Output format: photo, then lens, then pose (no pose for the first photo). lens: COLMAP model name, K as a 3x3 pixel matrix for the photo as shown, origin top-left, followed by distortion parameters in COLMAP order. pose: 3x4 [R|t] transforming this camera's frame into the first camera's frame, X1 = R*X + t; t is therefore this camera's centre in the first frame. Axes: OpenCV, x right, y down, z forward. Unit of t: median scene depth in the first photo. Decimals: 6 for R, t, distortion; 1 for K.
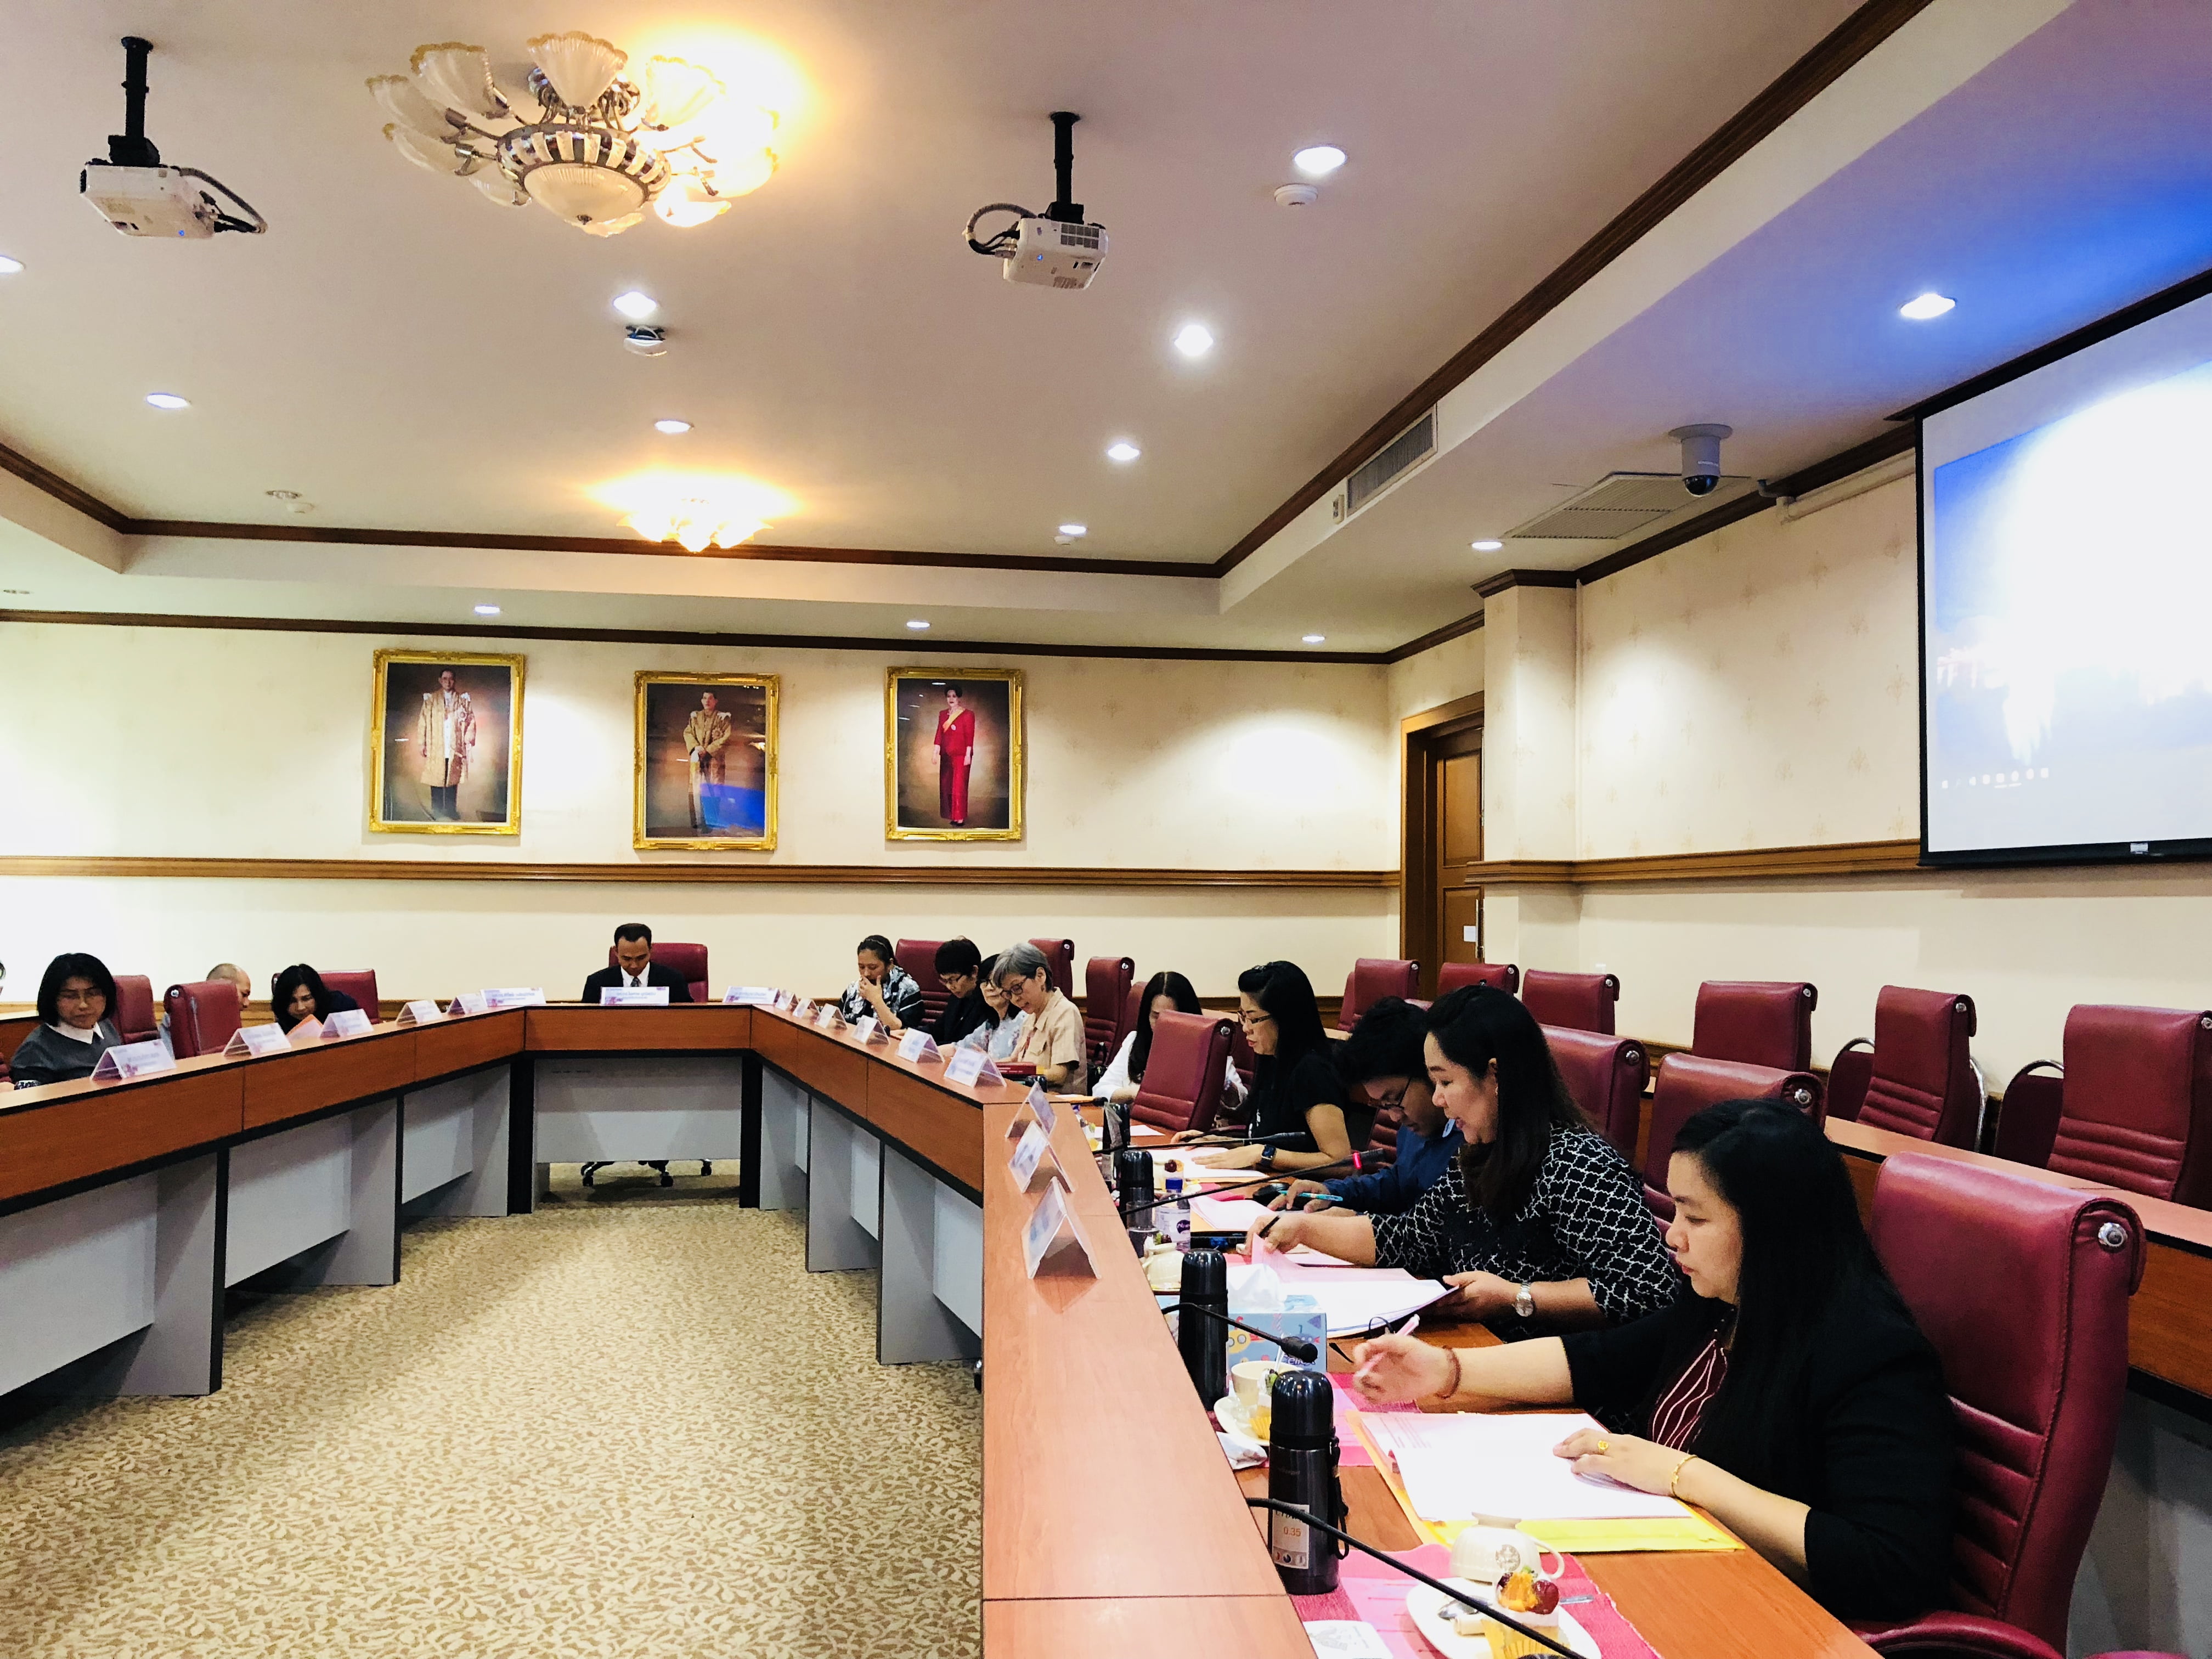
lens RADIAL K [[1809.1, 0, 1106.0], [0, 1809.1, 829.5], [0, 0, 1]] dist [0.027506, -0.012852]
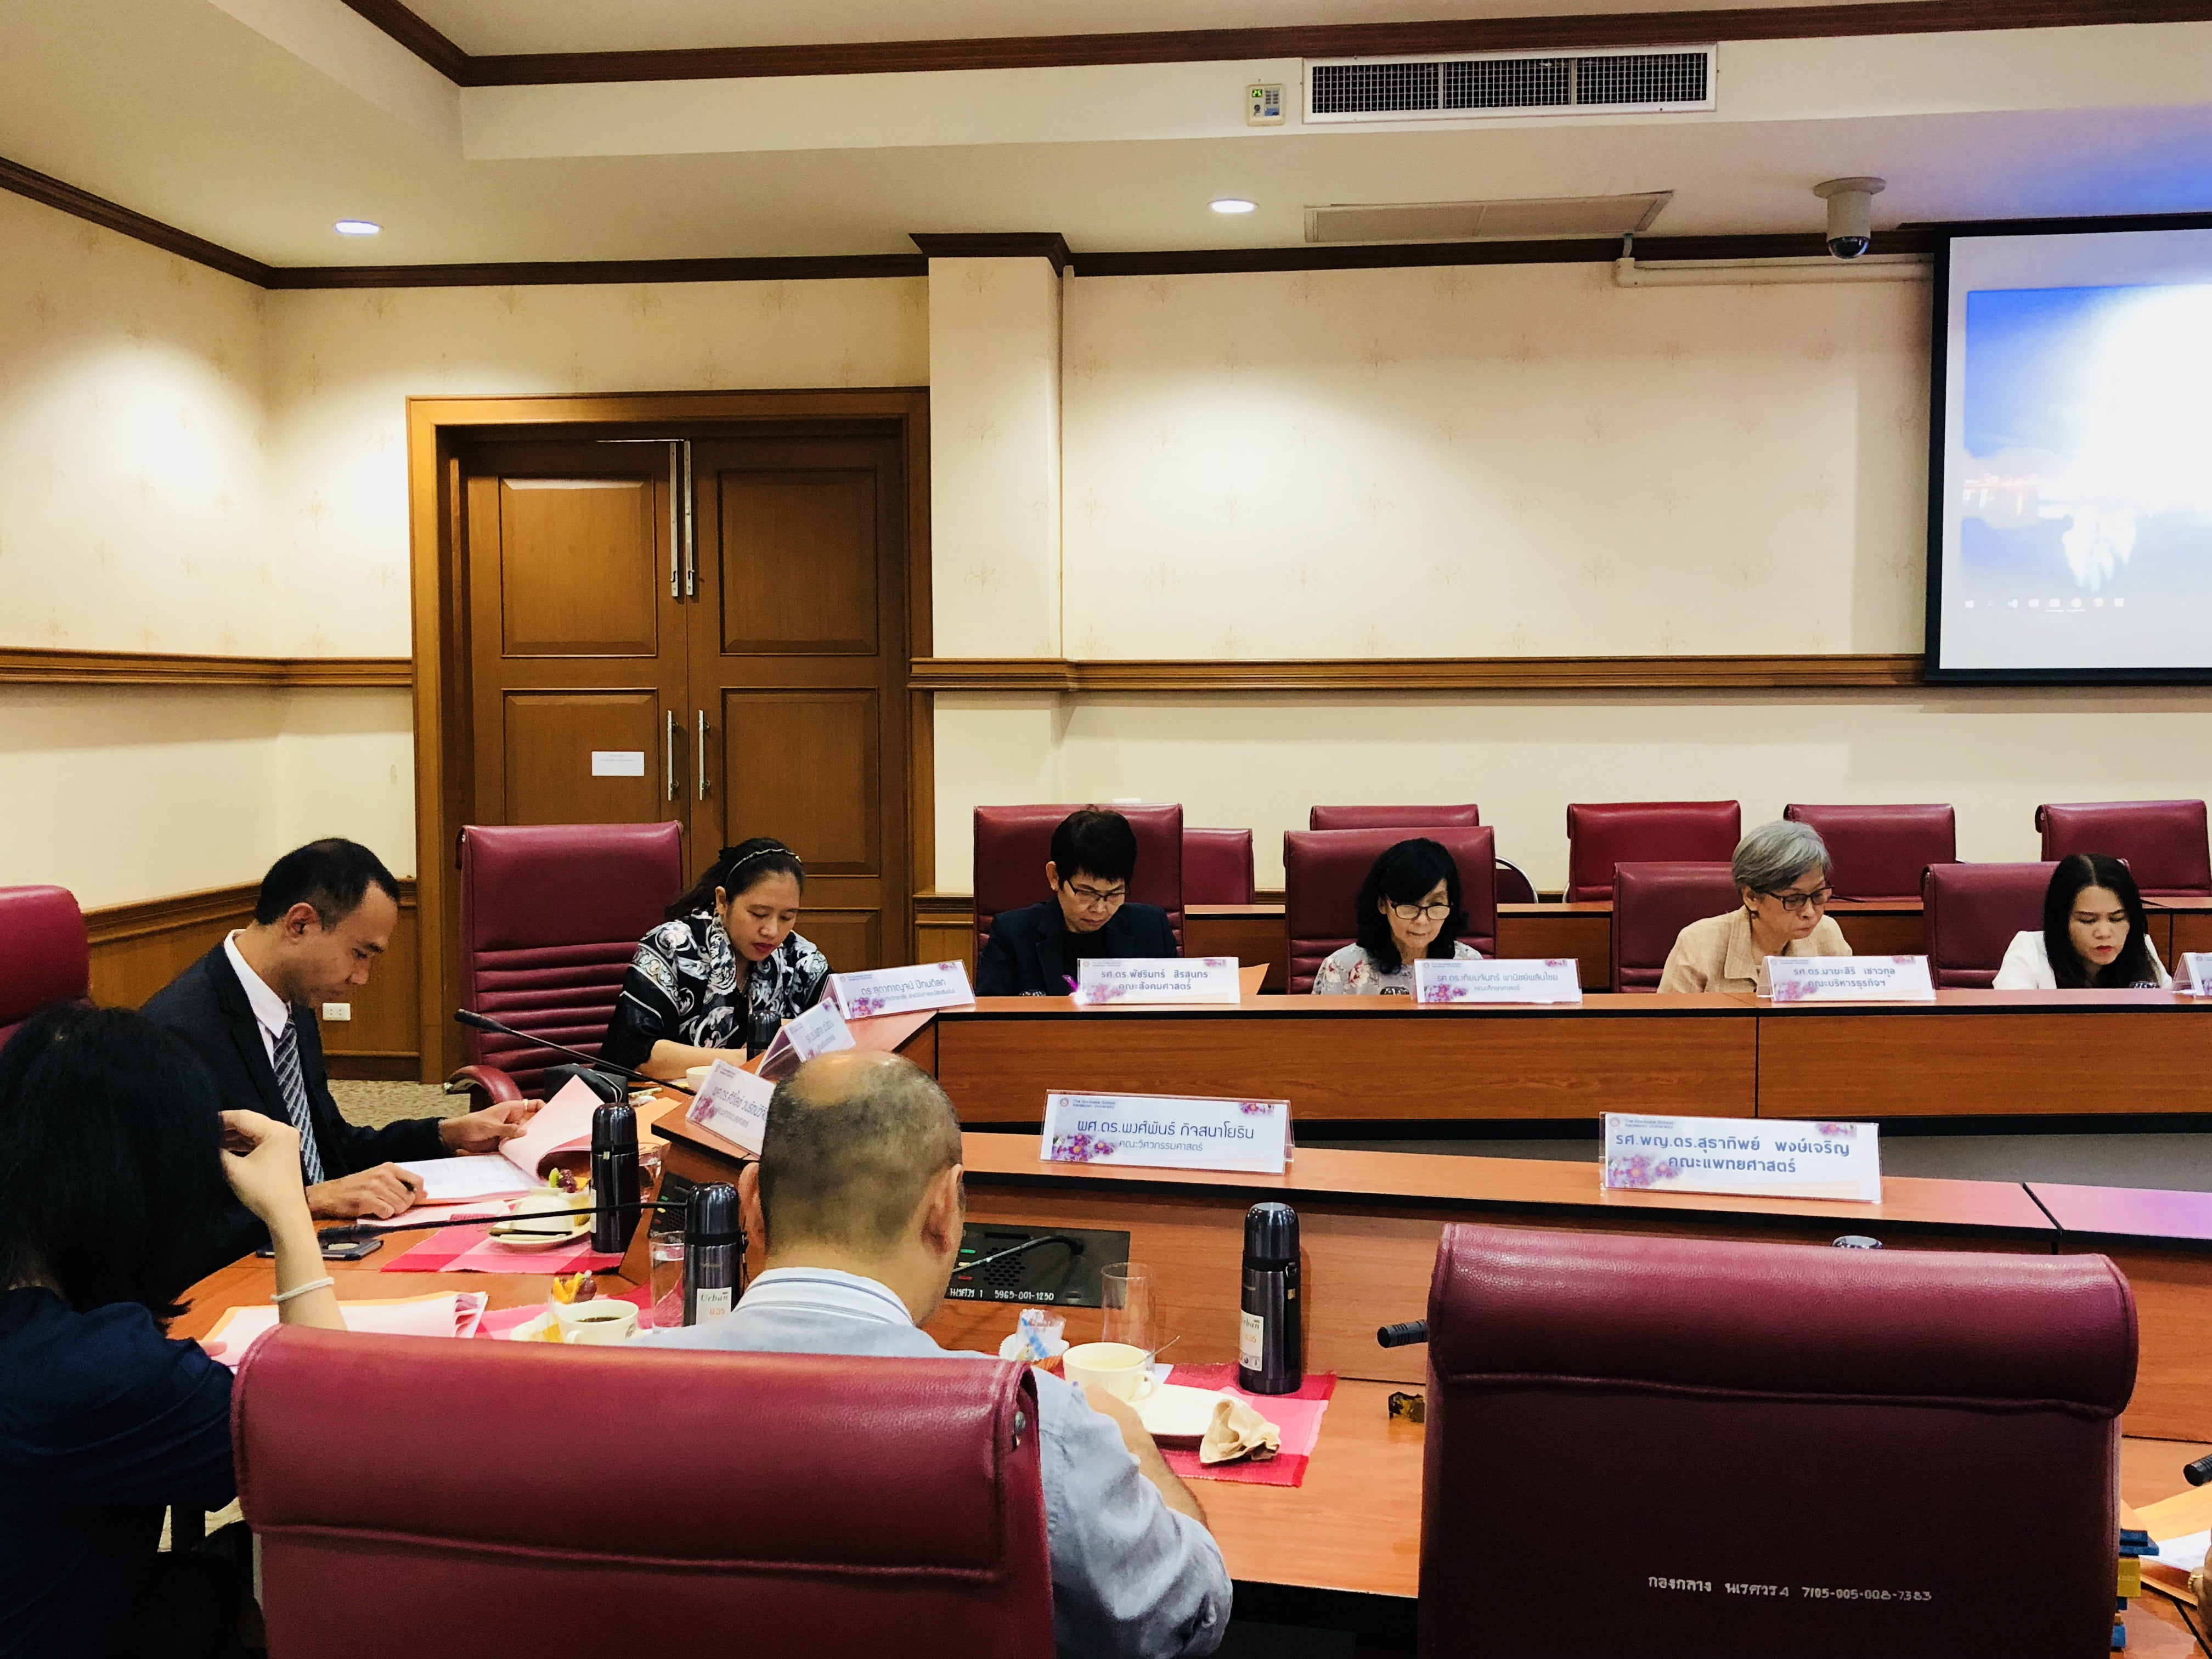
lens RADIAL K [[2054.4, 0, 1106.0], [0, 2054.4, 829.5], [0, 0, 1]] dist [0.146163, -0.430634]
pose [[0.269318, -0.062374, 0.961029, -0.440744], [-0.040685, 0.996273, 0.076063, 0.018005], [-0.962191, -0.059585, 0.265777, 0.617014]]
